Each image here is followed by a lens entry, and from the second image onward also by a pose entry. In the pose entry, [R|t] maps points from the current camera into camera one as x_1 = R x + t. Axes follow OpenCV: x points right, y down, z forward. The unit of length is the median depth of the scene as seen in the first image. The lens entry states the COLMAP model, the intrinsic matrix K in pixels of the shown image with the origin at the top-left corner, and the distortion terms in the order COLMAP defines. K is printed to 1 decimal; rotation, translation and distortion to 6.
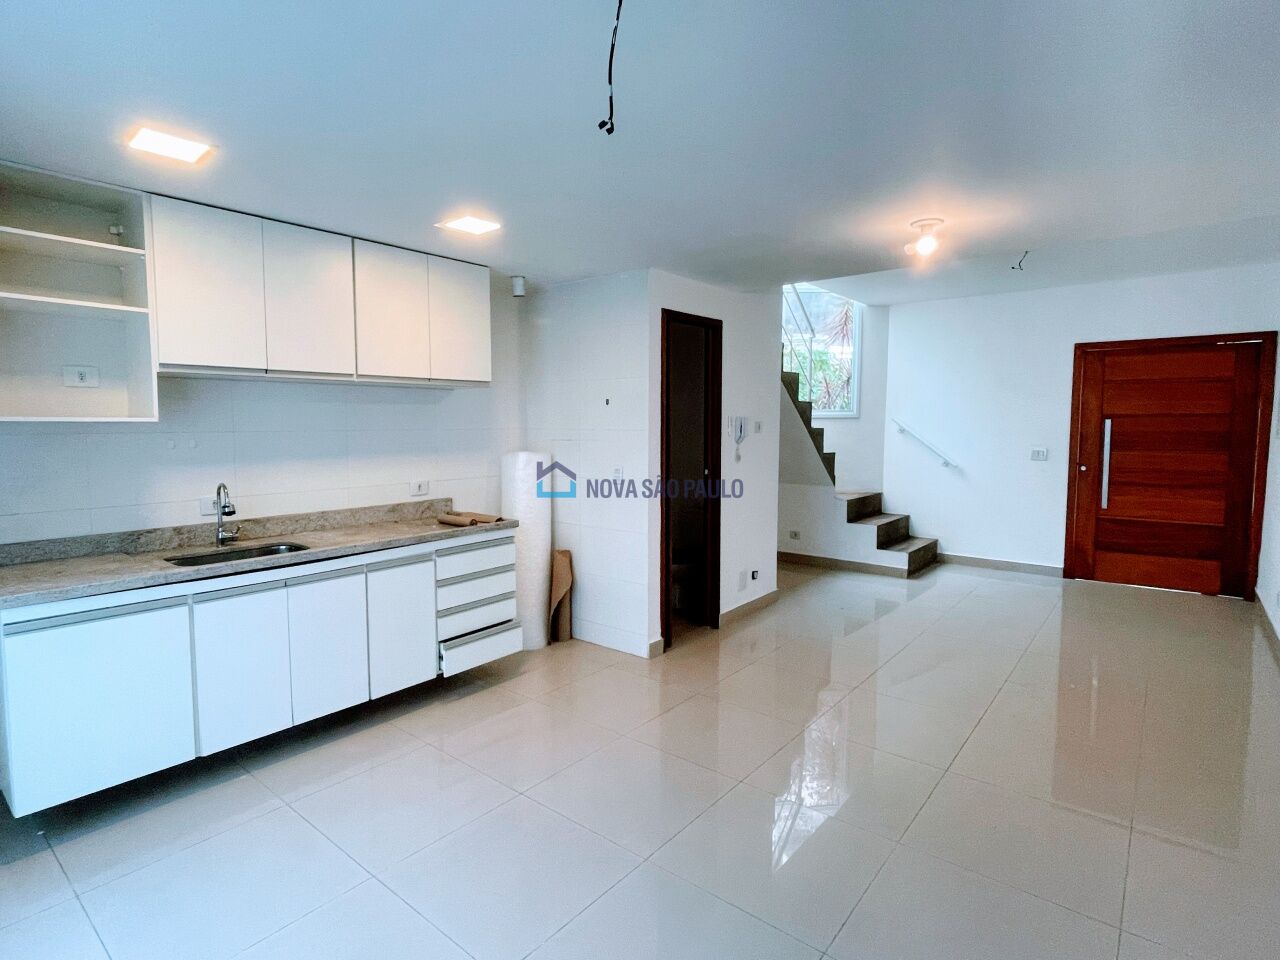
lens RADIAL K [[665.7, 0, 633.1], [0, 665.7, 478.5], [0, 0, 1]] dist [0.020658, -0.012919]
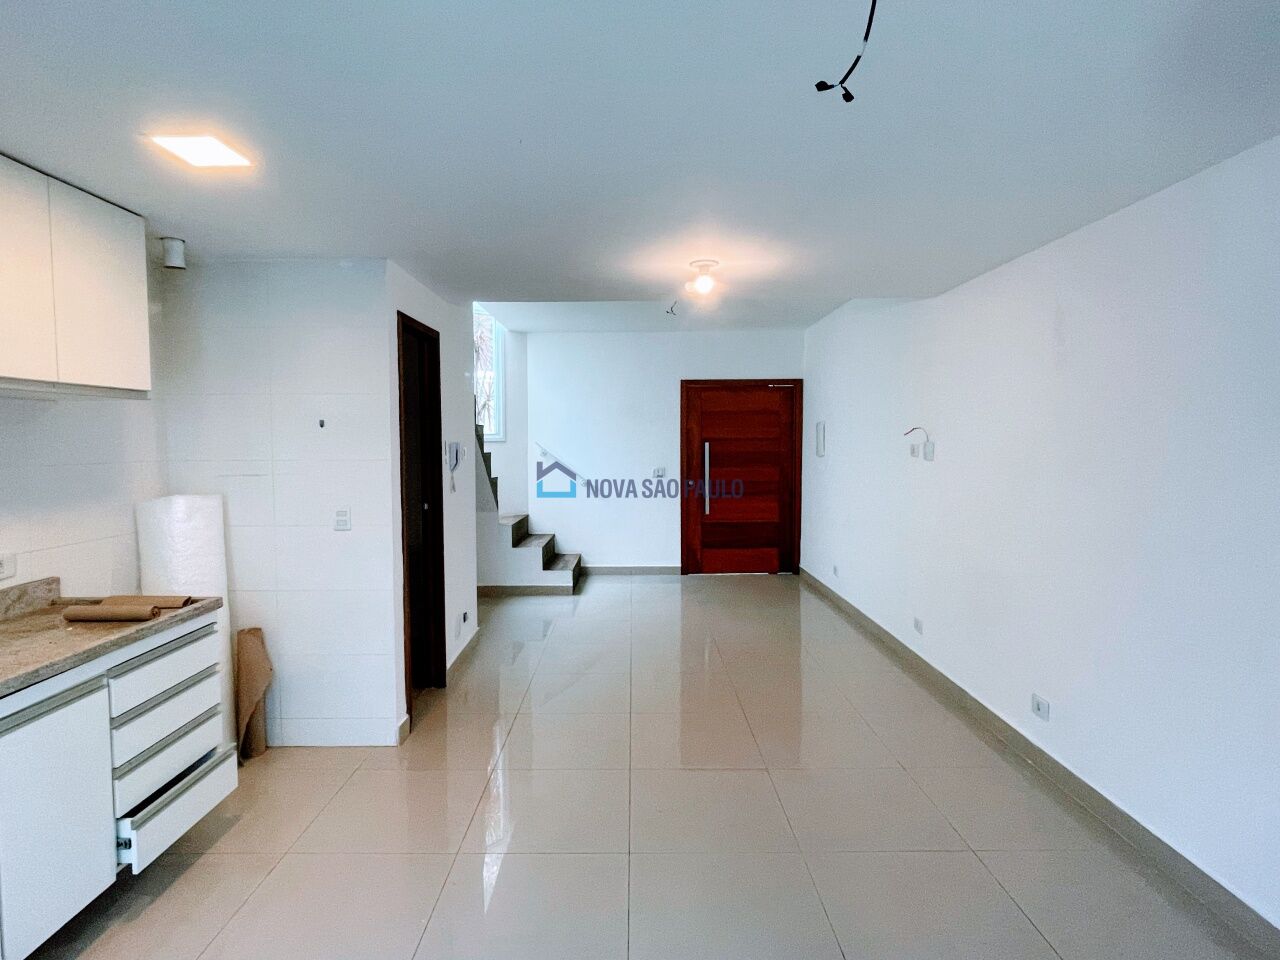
lens RADIAL K [[665.7, 0, 633.1], [0, 665.7, 478.5], [0, 0, 1]] dist [0.020658, -0.012919]
pose [[0.778093, -0.038144, 0.626990, -0.239829], [0.056344, 0.998369, -0.009185, -0.025233], [-0.625618, 0.042474, 0.778973, 0.178784]]
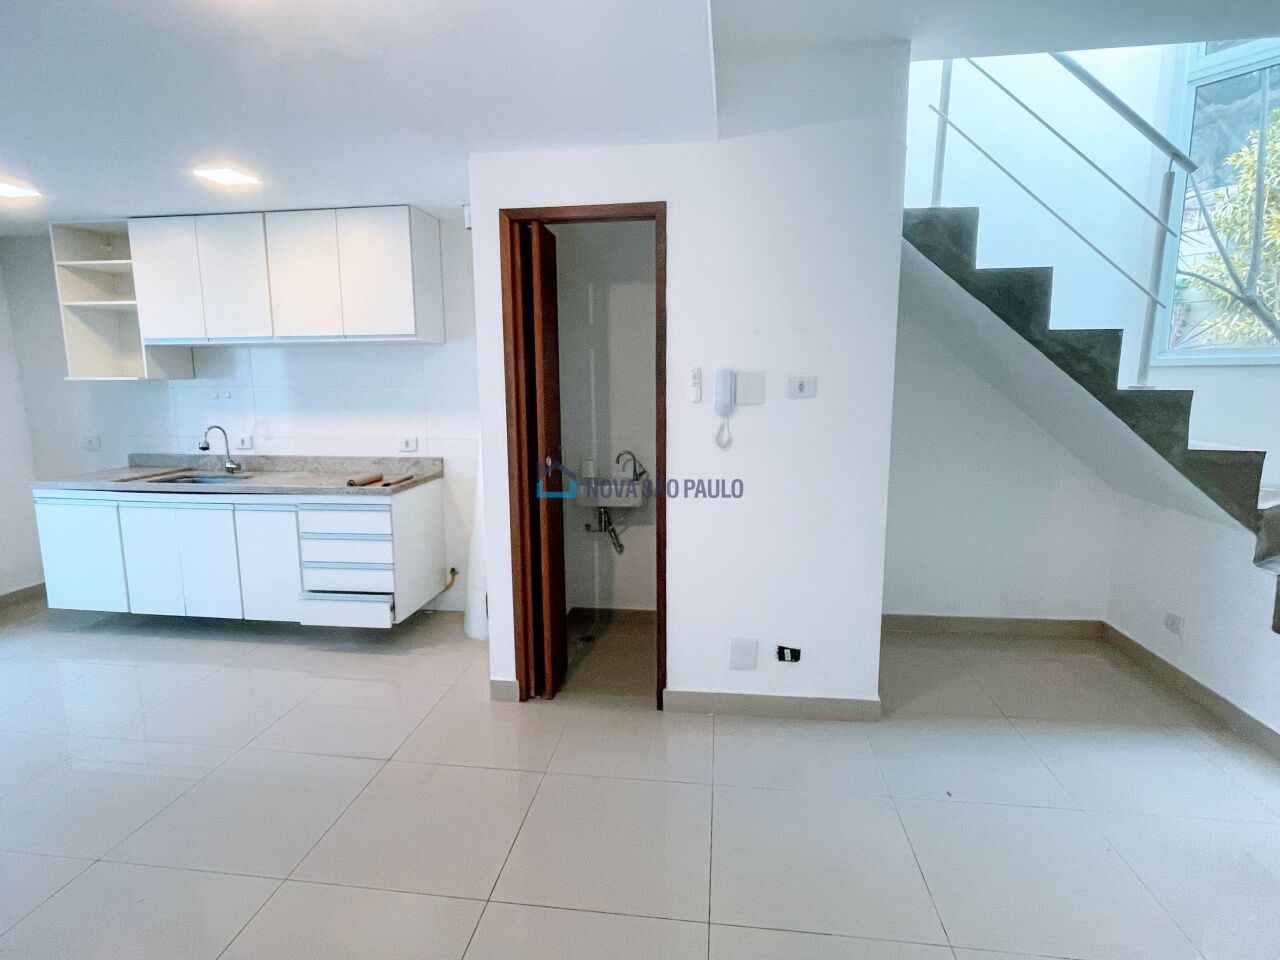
lens RADIAL K [[643.2, 0, 640.0], [0, 643.2, 480.0], [0, 0, 1]] dist [0.000347, 0.000051]
pose [[0.532933, 0.132001, -0.835798, 0.661251], [-0.068952, 0.991247, 0.112586, -0.063423], [0.843343, -0.002371, 0.537370, 0.728066]]
